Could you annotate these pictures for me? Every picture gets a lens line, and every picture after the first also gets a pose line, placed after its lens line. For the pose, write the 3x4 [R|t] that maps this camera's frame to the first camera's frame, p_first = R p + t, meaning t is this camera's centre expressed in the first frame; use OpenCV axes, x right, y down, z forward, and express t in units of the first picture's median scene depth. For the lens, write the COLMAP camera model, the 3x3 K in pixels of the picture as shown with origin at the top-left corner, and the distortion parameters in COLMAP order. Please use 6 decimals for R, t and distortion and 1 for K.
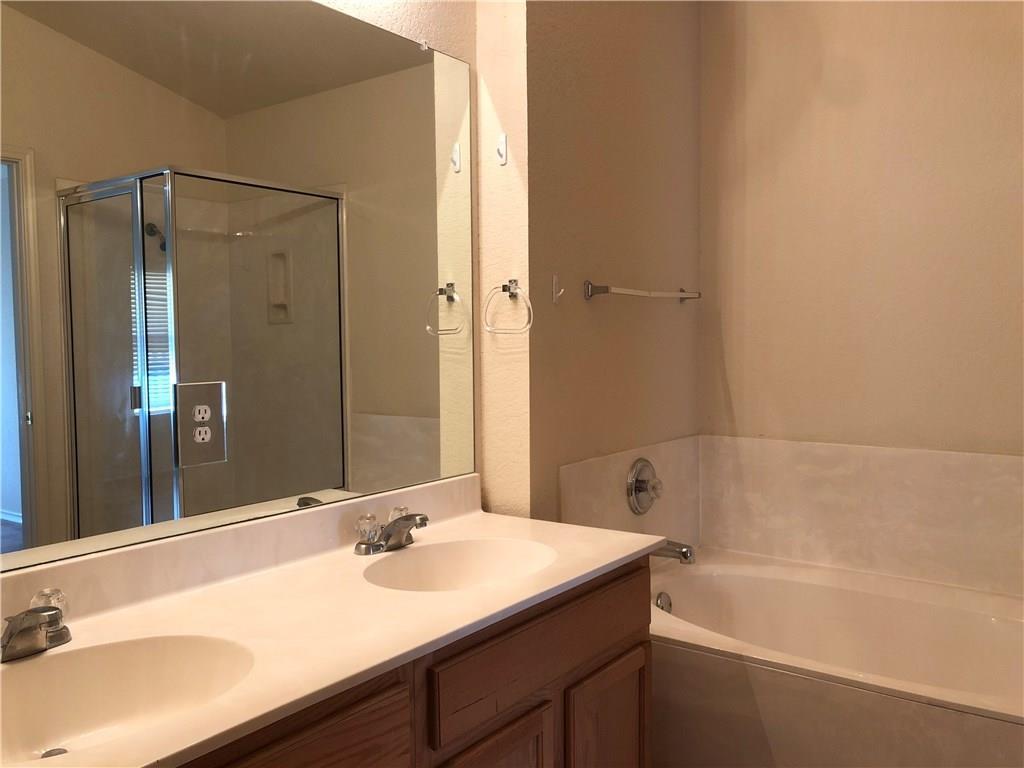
lens RADIAL K [[842.0, 0, 512.0], [0, 842.0, 384.0], [0, 0, 1]] dist [0.014143, 0.004814]
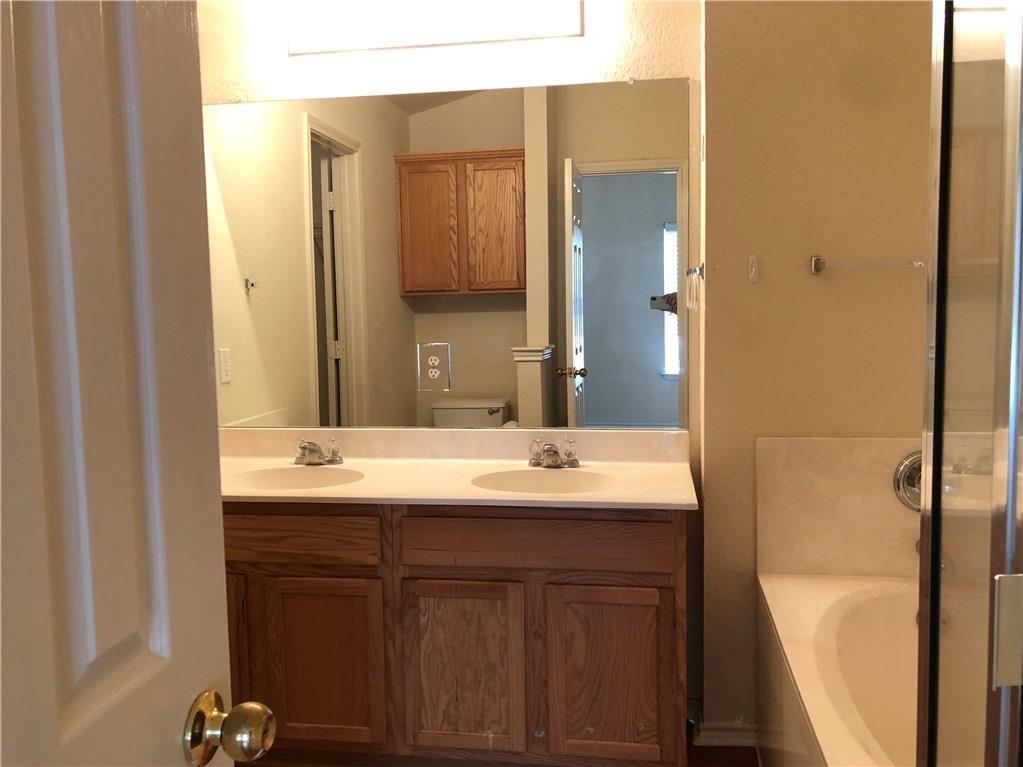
lens RADIAL K [[841.2, 0, 511.5], [0, 841.2, 383.5], [0, 0, 1]] dist [0.014143, 0.004814]
pose [[0.465075, 0.083930, -0.881284, 1.013354], [-0.037249, 0.996469, 0.075242, -0.045166], [0.884488, -0.002166, 0.466559, 0.280454]]
